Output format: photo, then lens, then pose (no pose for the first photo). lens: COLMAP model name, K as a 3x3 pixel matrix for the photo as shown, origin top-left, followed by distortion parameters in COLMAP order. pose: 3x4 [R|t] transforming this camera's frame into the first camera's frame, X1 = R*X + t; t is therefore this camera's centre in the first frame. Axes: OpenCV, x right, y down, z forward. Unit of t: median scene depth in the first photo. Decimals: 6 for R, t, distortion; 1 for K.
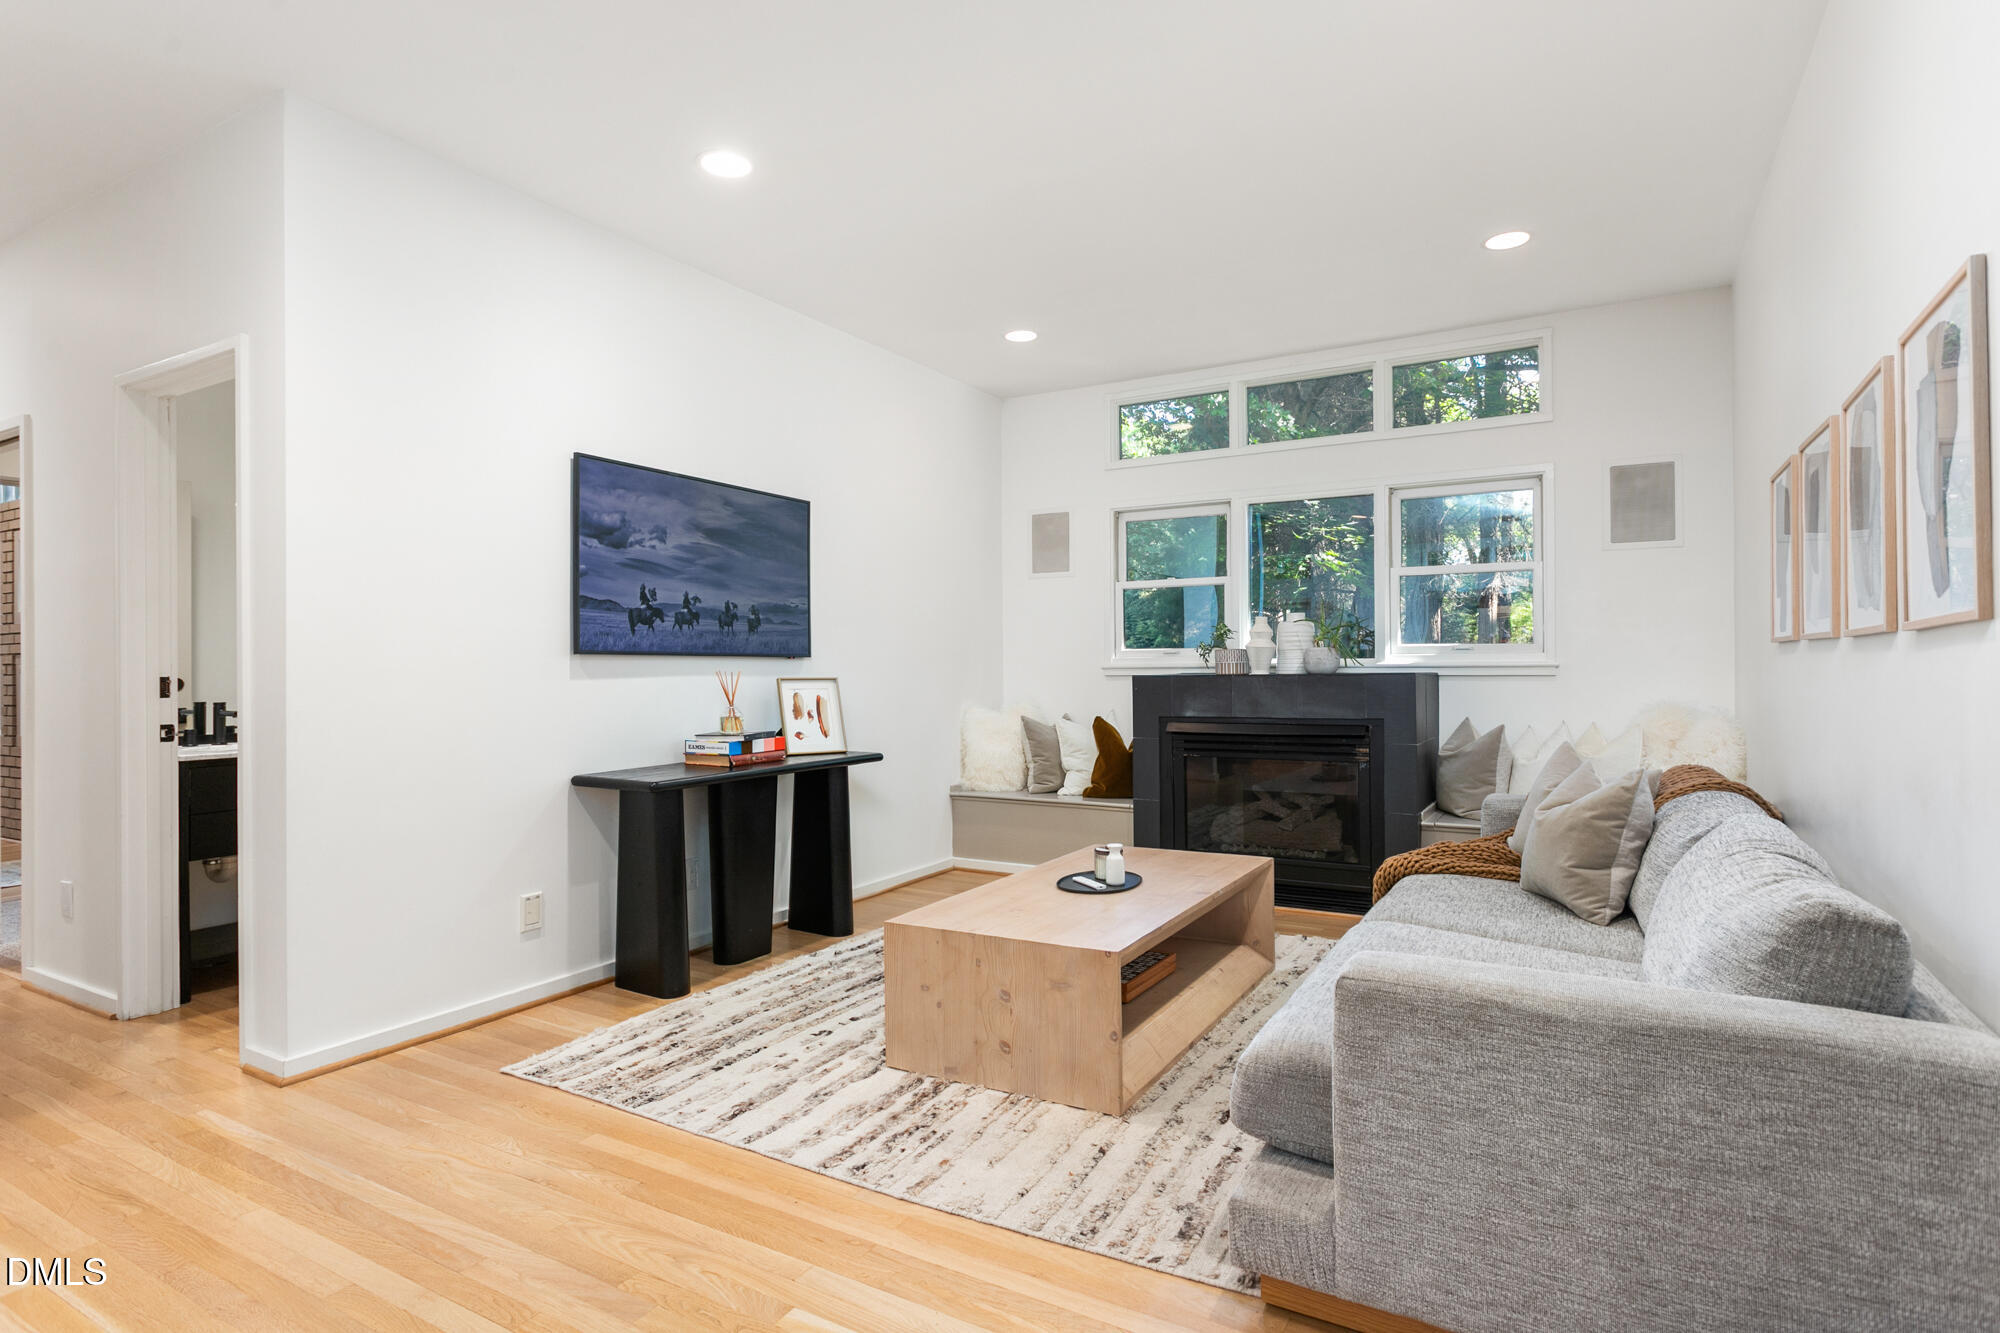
lens RADIAL K [[1017.8, 0, 1013.4], [0, 1017.8, 667.4], [0, 0, 1]] dist [-0.001037, -0.000099]
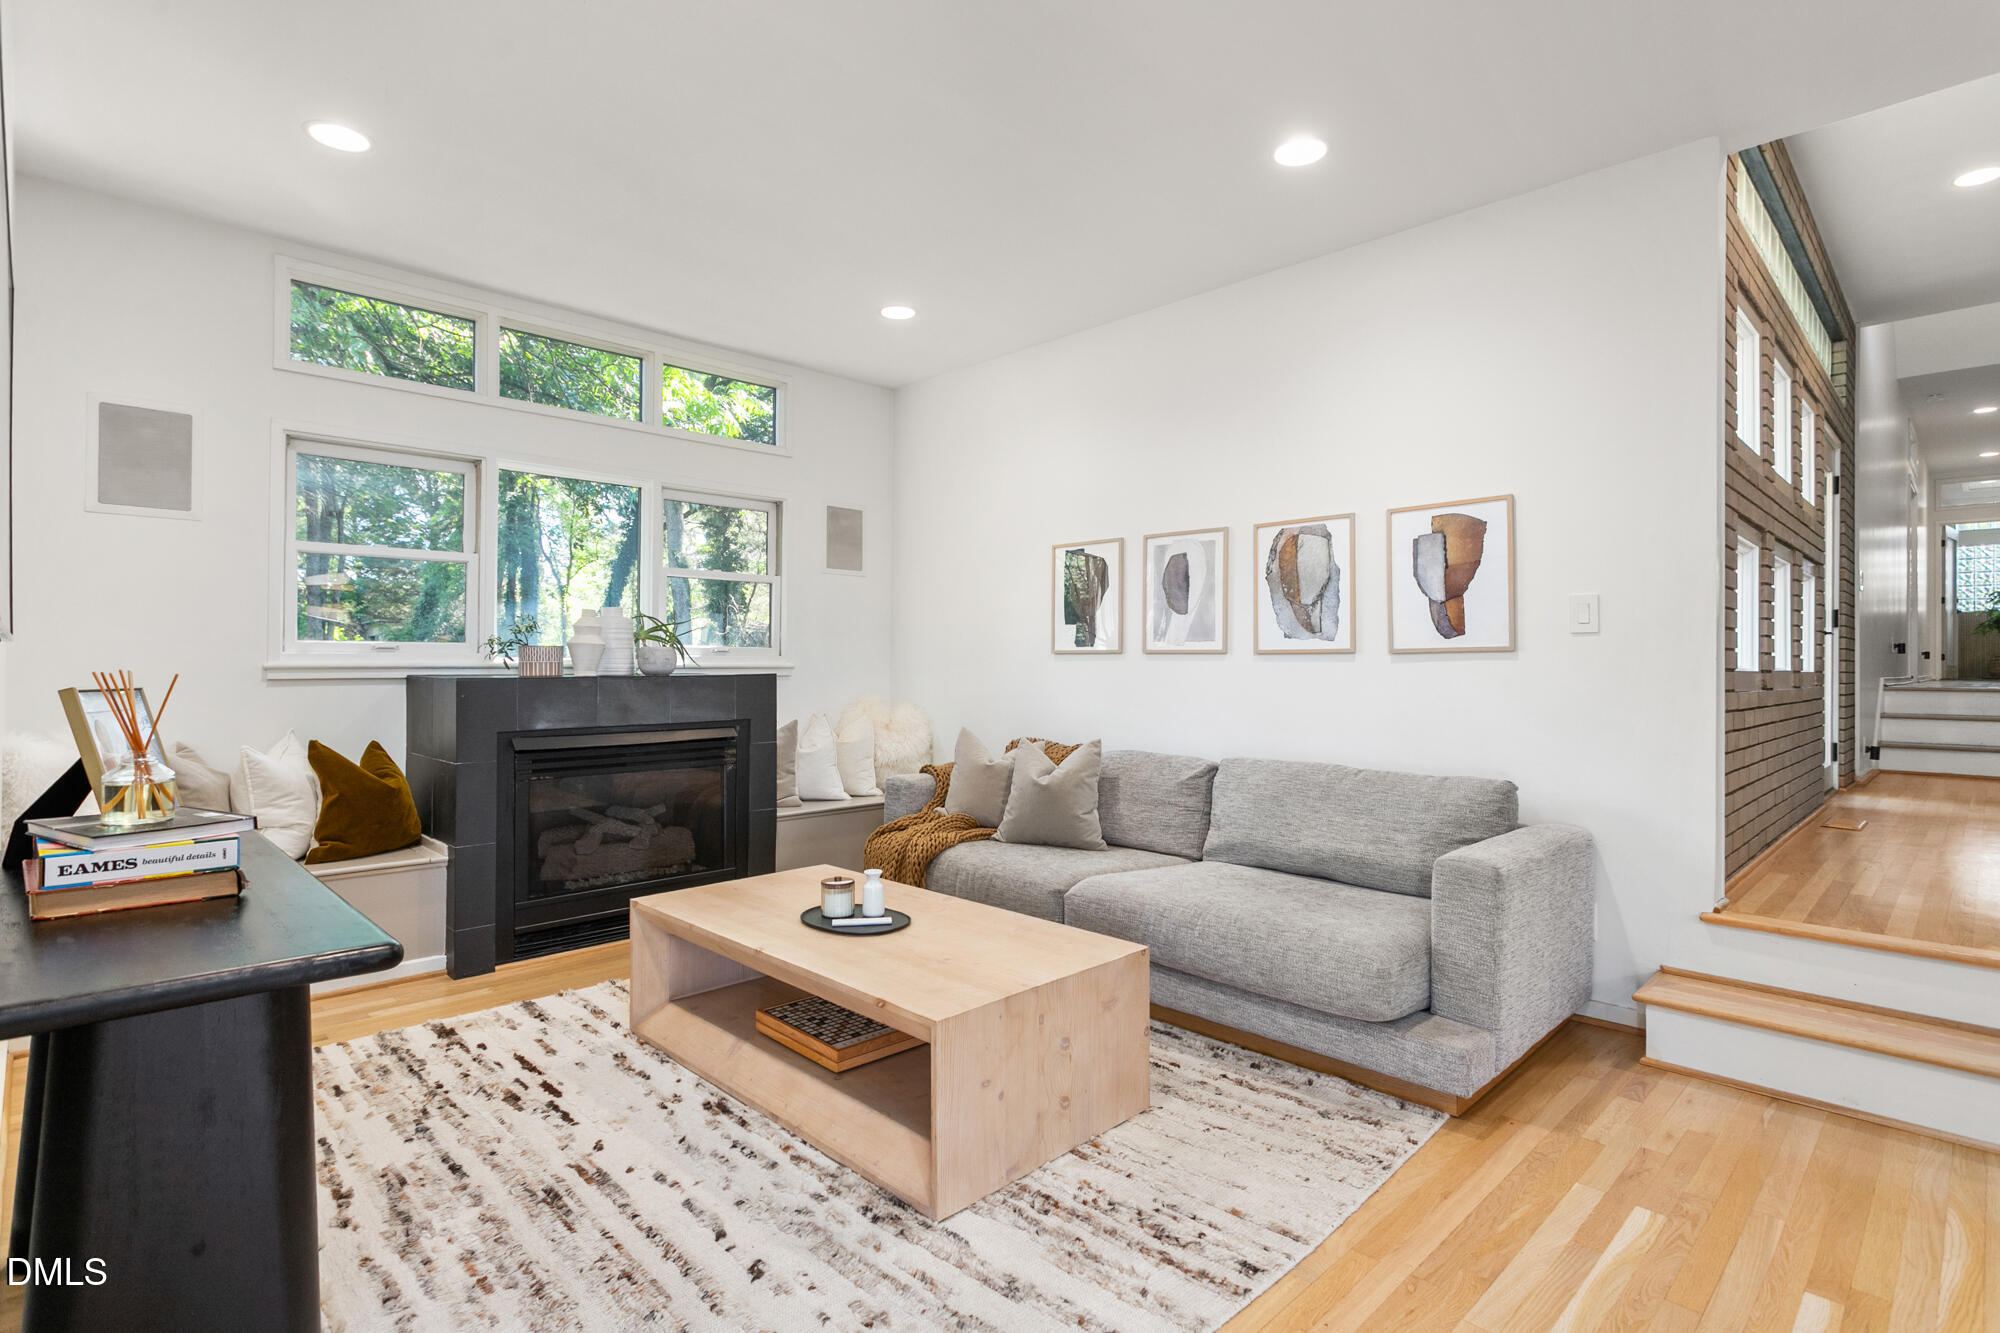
lens RADIAL K [[959.4, 0, 1007.3], [0, 959.4, 660.8], [0, 0, 1]] dist [0.005013, 0.001469]
pose [[0.292550, 0.008689, 0.956211, -0.577586], [-0.000348, 0.999960, -0.008980, 0.001615], [-0.956250, 0.002294, 0.292541, 0.572464]]
